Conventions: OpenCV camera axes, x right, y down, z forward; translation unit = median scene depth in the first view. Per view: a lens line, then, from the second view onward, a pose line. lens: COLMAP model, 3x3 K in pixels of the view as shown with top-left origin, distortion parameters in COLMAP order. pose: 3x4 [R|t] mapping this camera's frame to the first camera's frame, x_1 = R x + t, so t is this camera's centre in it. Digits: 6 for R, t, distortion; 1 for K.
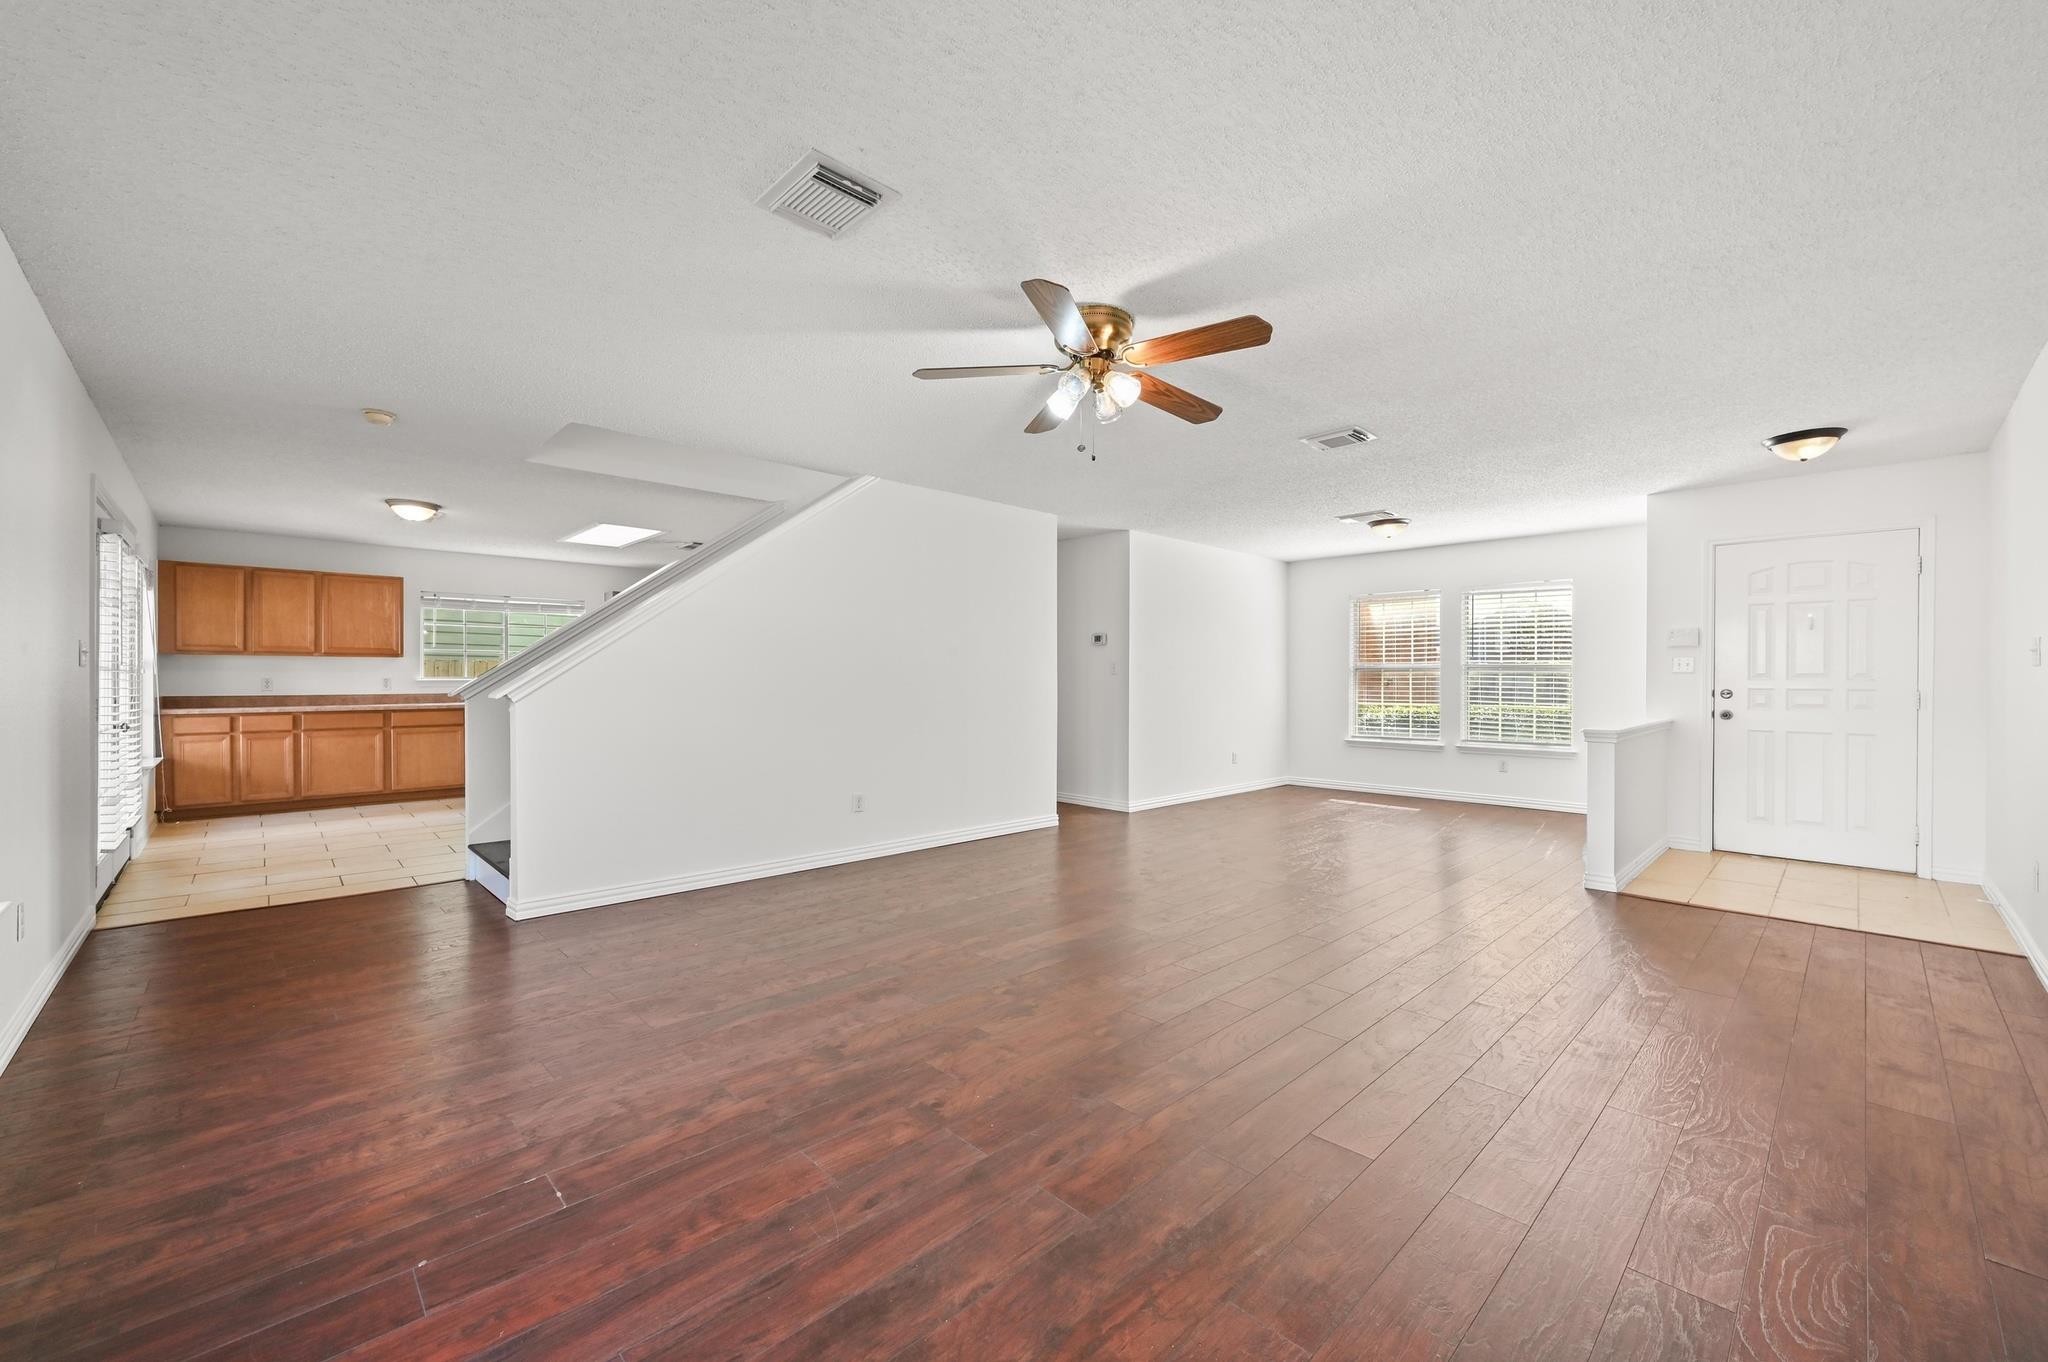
lens RADIAL K [[804.0, 0, 1024.0], [0, 804.0, 681.0], [0, 0, 1]] dist [-0.001538, -0.000200]
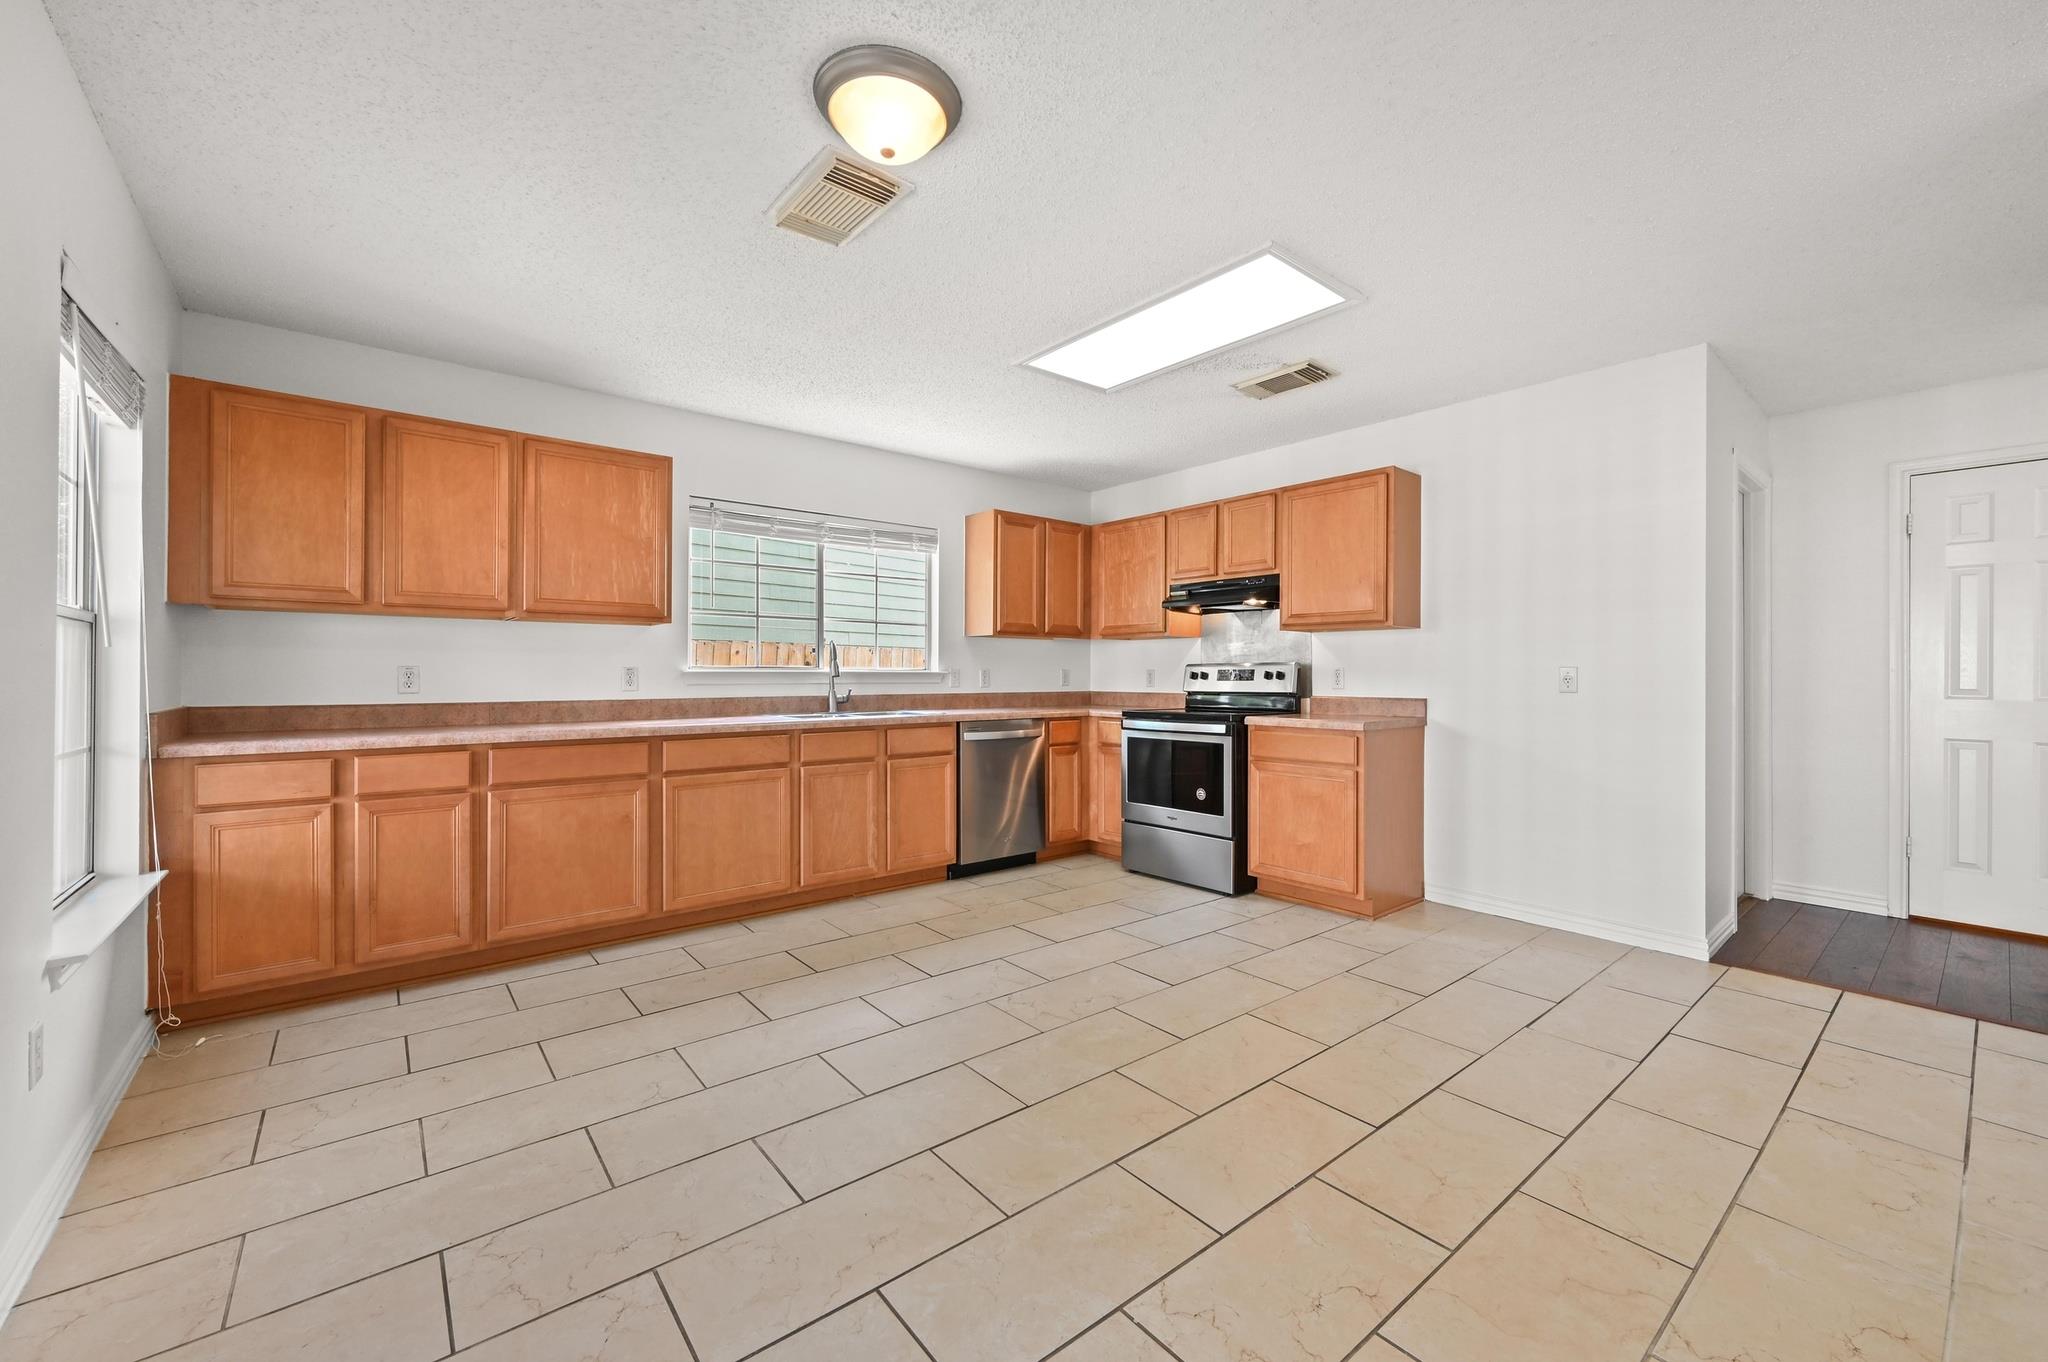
lens RADIAL K [[809.9, 0, 1024.3], [0, 809.9, 675.7], [0, 0, 1]] dist [0.000598, 0.000091]
pose [[0.996571, 0.003302, -0.082679, -0.586407], [-0.003472, 0.999992, -0.001912, 0.001874], [0.082672, 0.002193, 0.996574, 0.600055]]
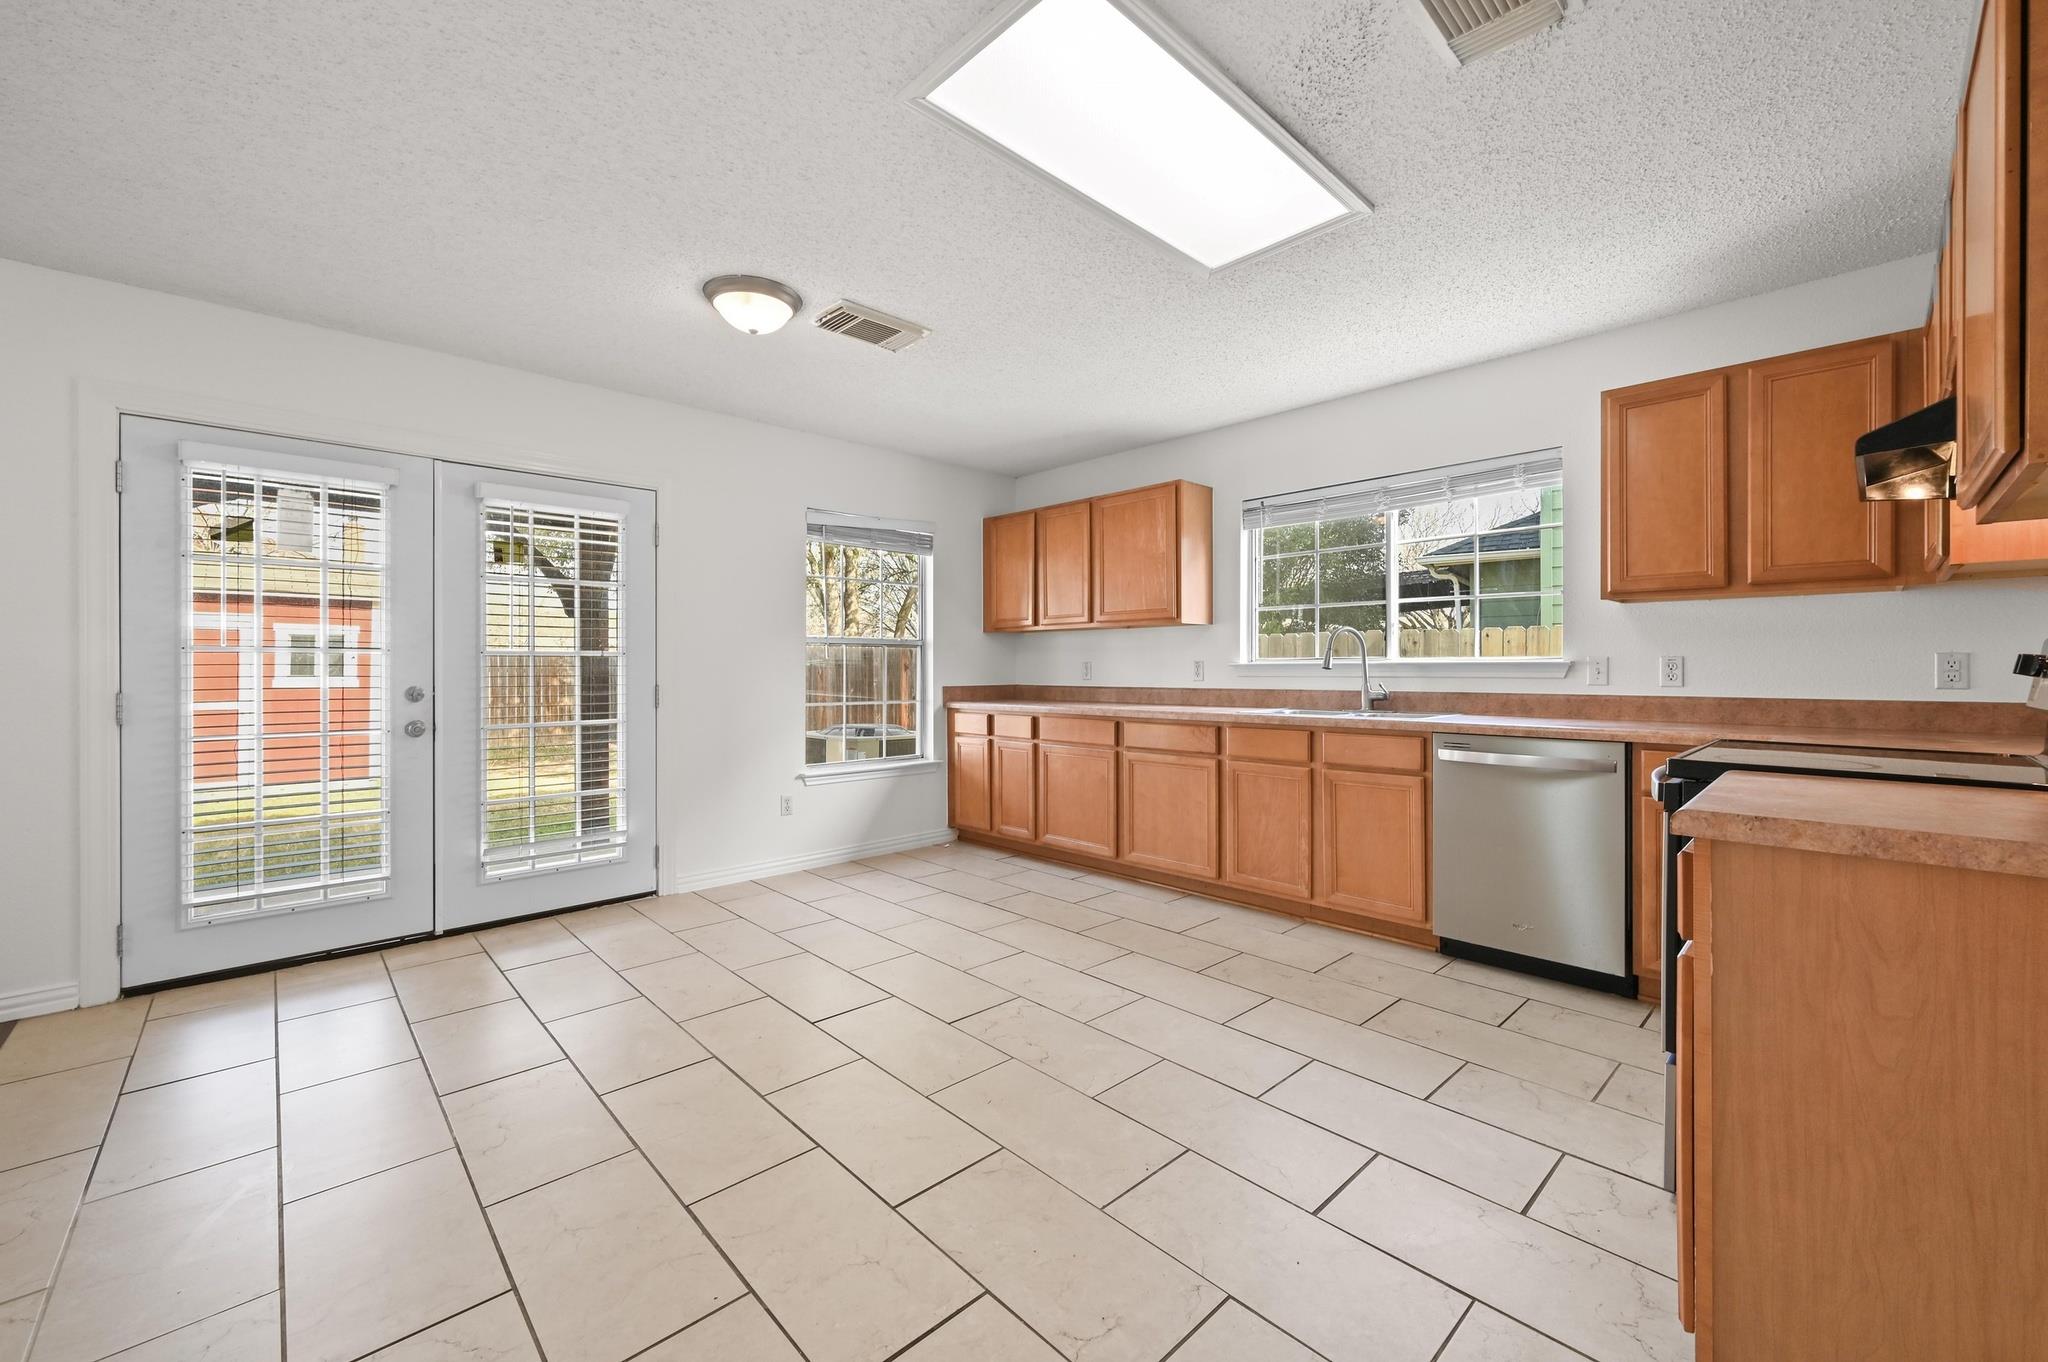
lens RADIAL K [[817.9, 0, 1035.9], [0, 817.9, 670.5], [0, 0, 1]] dist [-0.000107, 0.000060]
pose [[0.005499, 0.005611, -0.999969, -0.232592], [-0.002274, 0.999982, 0.005599, 0.000431], [0.999982, 0.002244, 0.005512, 1.009609]]
